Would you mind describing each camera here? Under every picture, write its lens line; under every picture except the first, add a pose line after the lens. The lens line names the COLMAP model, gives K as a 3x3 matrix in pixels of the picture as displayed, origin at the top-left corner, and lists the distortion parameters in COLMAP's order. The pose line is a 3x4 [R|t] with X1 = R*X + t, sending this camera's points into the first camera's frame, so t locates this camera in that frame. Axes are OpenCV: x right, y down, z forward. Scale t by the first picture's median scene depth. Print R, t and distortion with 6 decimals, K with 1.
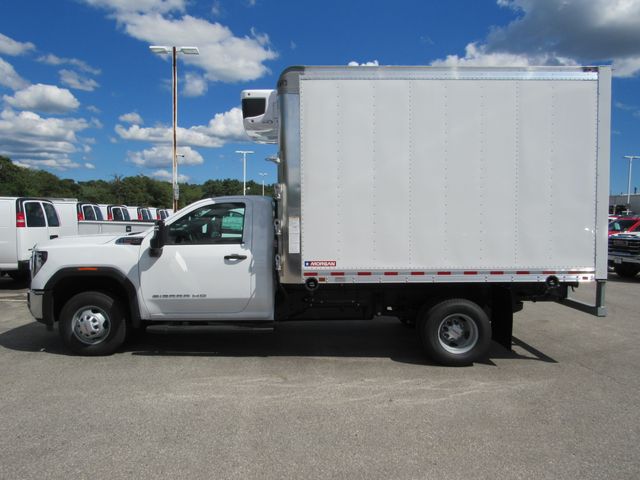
lens RADIAL K [[513.6, 0, 320.0], [0, 513.6, 240.0], [0, 0, 1]] dist [-0.031083, -0.005893]
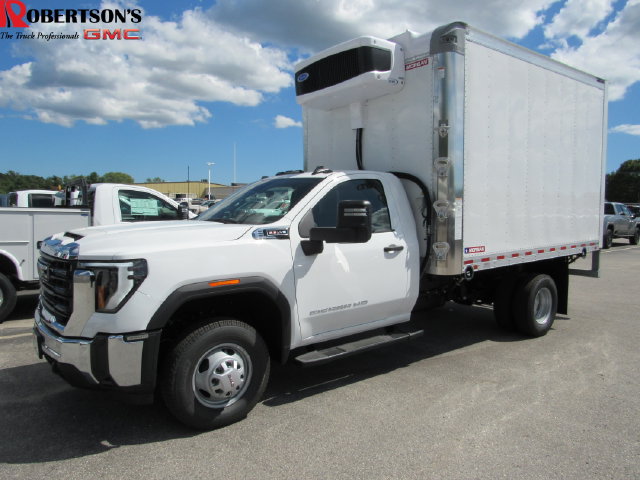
lens RADIAL K [[499.3, 0, 324.3], [0, 499.3, 245.5], [0, 0, 1]] dist [-0.013244, -0.002435]
pose [[0.756499, -0.056587, 0.651542, -0.776026], [0.029733, 0.998195, 0.052172, -0.015467], [-0.653318, -0.020096, 0.756817, 0.504873]]
